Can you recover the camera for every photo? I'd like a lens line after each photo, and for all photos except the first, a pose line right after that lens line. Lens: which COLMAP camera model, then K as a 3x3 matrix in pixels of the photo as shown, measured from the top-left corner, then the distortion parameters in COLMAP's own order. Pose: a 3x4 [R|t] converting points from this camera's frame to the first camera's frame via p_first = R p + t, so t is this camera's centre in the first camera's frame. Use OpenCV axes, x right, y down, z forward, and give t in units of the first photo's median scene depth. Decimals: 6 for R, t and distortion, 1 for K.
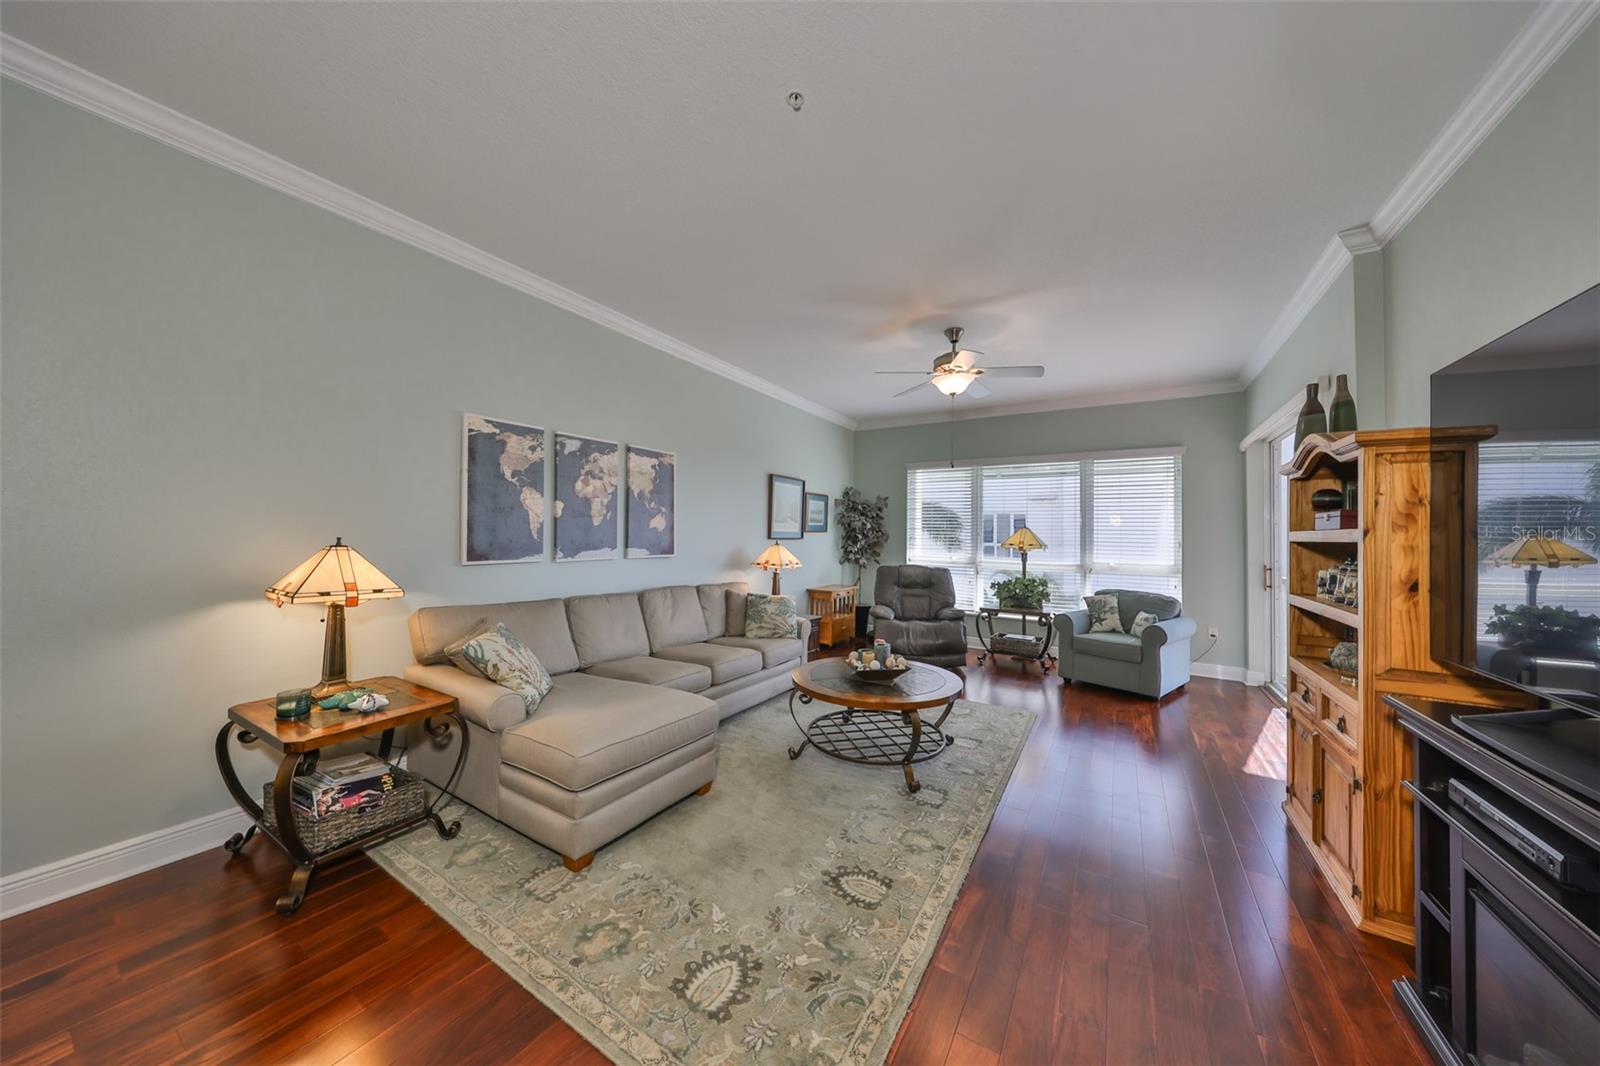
lens RADIAL K [[513.3, 0, 802.8], [0, 513.3, 528.9], [0, 0, 1]] dist [-0.000405, -0.000082]
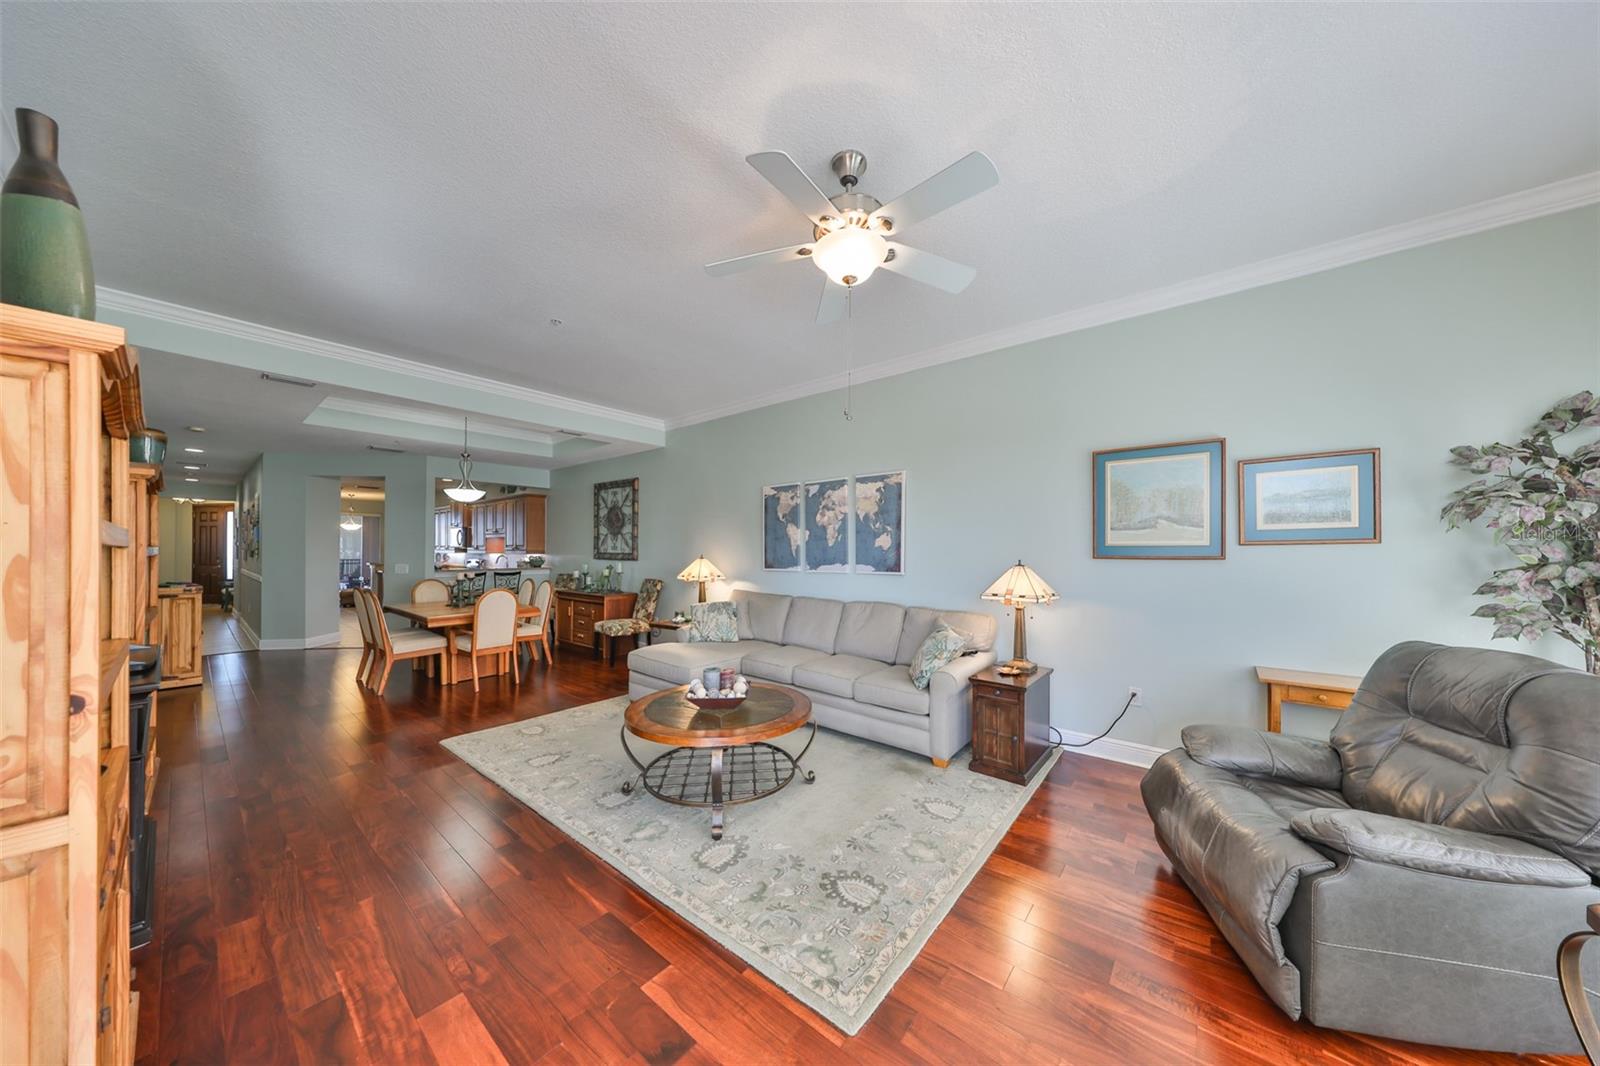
lens RADIAL K [[507.4, 0, 795.3], [0, 507.4, 551.9], [0, 0, 1]] dist [0.000372, -0.000014]
pose [[-0.141409, -0.015711, -0.989827, 0.810887], [0.008568, 0.999817, -0.017094, 0.026810], [0.989914, -0.010898, -0.141249, 1.003701]]
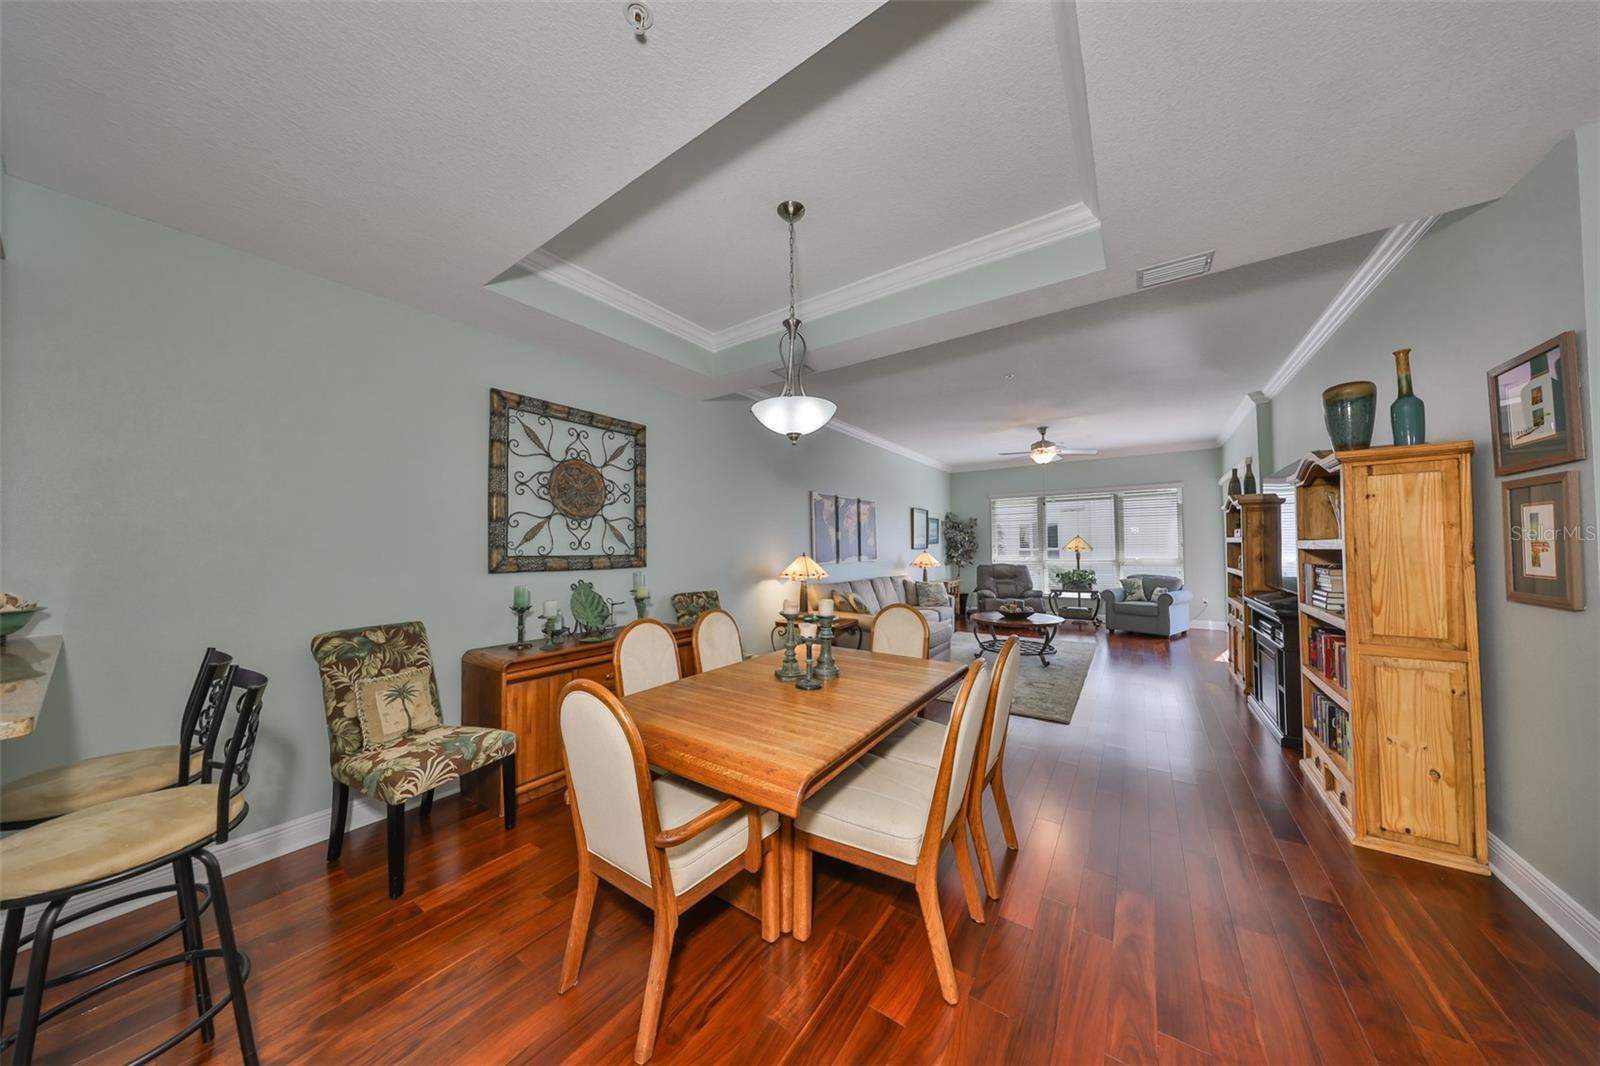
lens RADIAL K [[489.1, 0, 802.0], [0, 489.1, 537.5], [0, 0, 1]] dist [0.000681, -0.000072]
pose [[0.998335, -0.028867, -0.049934, -0.452461], [0.028529, 0.999565, -0.007458, -0.019937], [0.050128, 0.006021, 0.998725, -0.715462]]
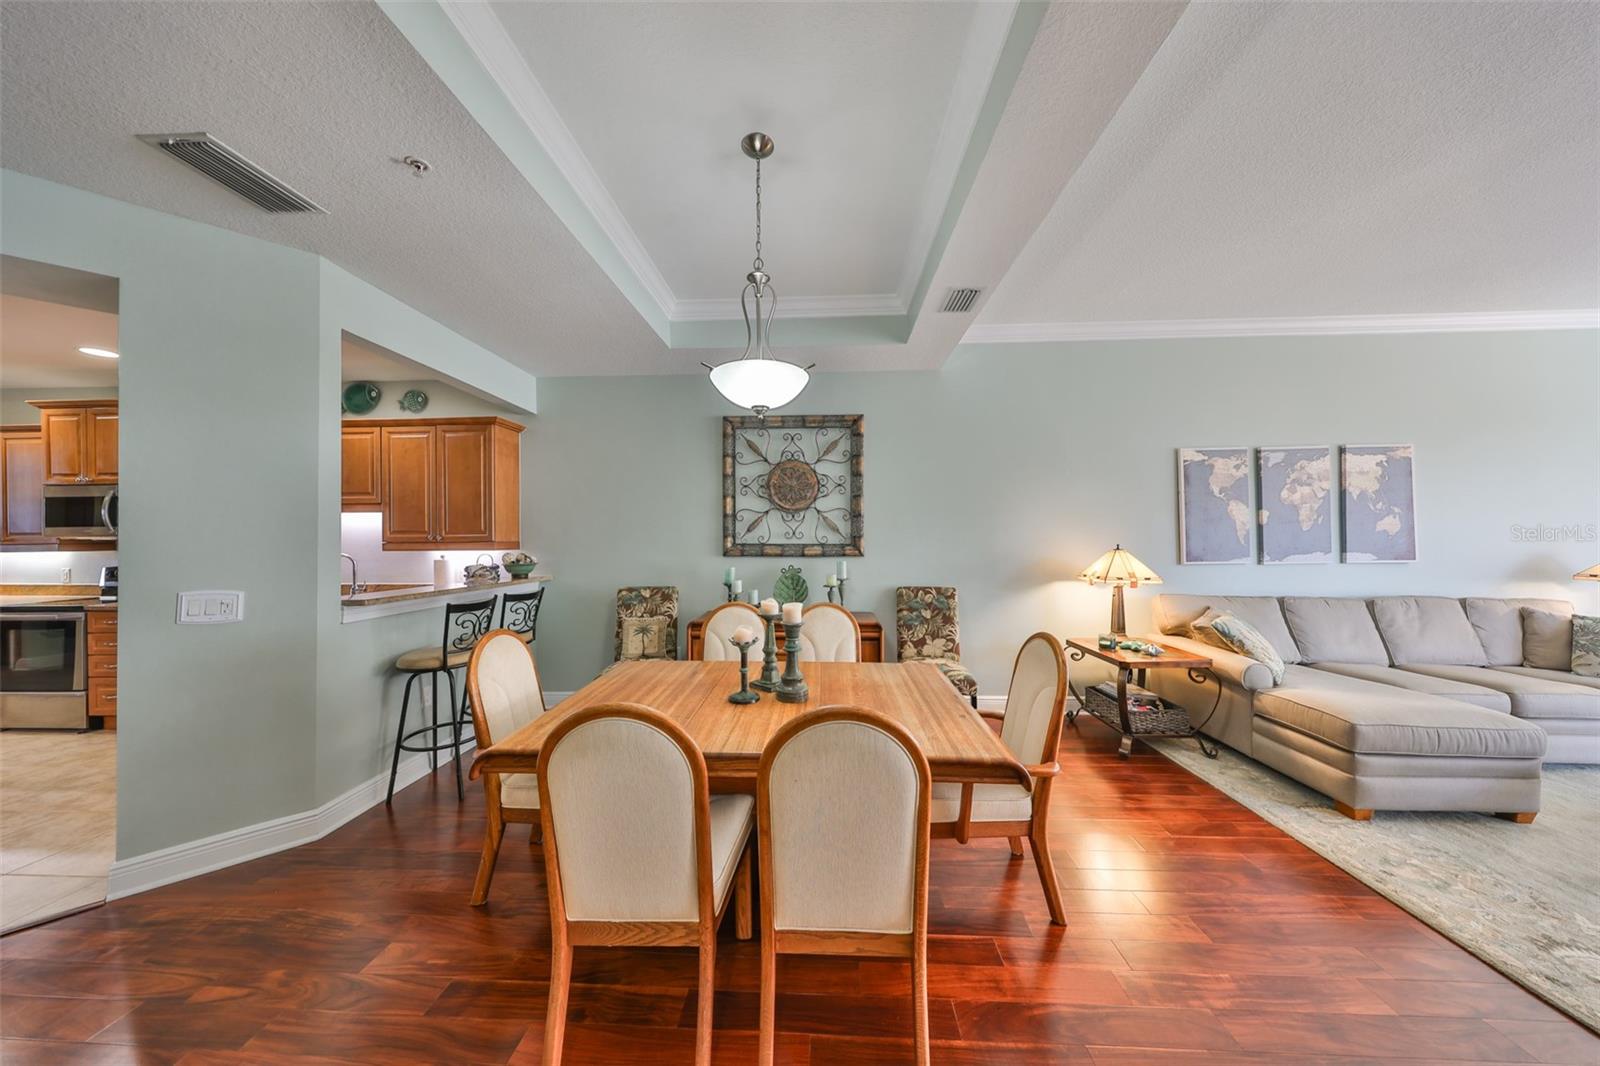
lens RADIAL K [[489.1, 0, 802.0], [0, 489.1, 537.5], [0, 0, 1]] dist [0.000681, -0.000072]
pose [[0.479216, -0.024604, -0.877352, -0.021487], [0.026560, 0.999556, -0.013524, -0.005625], [0.877295, -0.016822, 0.479657, -0.335930]]
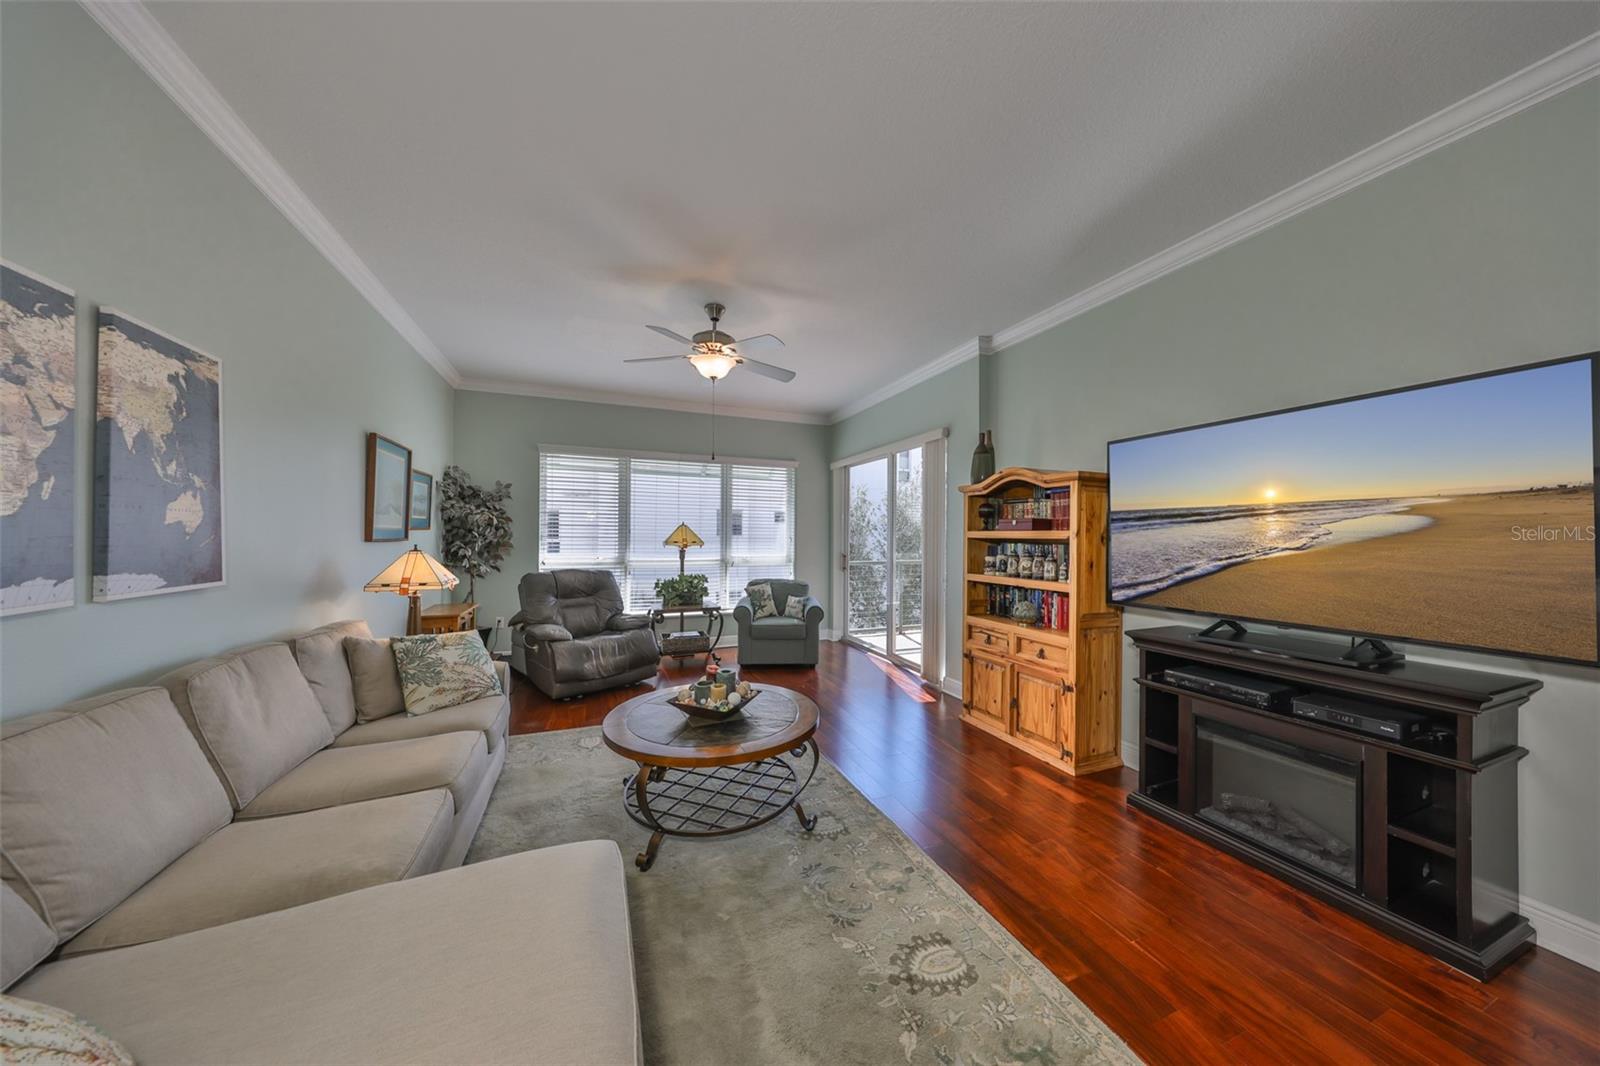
lens RADIAL K [[503.0, 0, 793.1], [0, 503.0, 533.9], [0, 0, 1]] dist [0.000040, -0.000037]
pose [[0.597351, -0.008205, 0.801938, -0.328136], [-0.008279, 0.999831, 0.016397, -0.004227], [-0.801937, -0.016434, 0.597182, 0.348697]]
